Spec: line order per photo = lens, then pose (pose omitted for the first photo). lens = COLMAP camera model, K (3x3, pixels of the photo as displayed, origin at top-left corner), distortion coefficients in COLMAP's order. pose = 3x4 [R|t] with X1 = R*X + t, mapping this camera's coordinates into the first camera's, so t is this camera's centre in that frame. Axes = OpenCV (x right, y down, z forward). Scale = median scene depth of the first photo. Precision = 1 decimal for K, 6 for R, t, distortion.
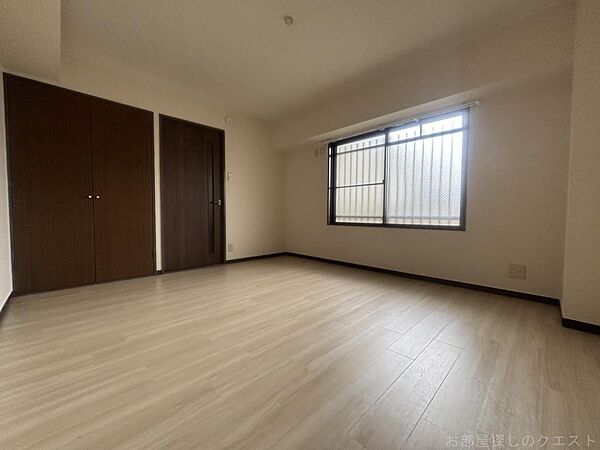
lens RADIAL K [[243.4, 0, 300.6], [0, 243.4, 226.9], [0, 0, 1]] dist [0.001537, 0.000457]
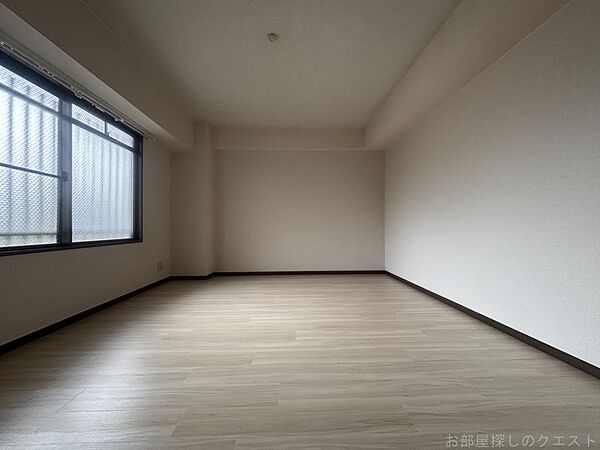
lens RADIAL K [[243.4, 0, 300.6], [0, 243.4, 224.1], [0, 0, 1]] dist [0.001537, 0.000457]
pose [[-0.735362, 0.007328, 0.677635, -0.627635], [0.036895, 0.998891, 0.029235, -0.071279], [-0.676670, 0.046500, -0.734817, 1.293100]]
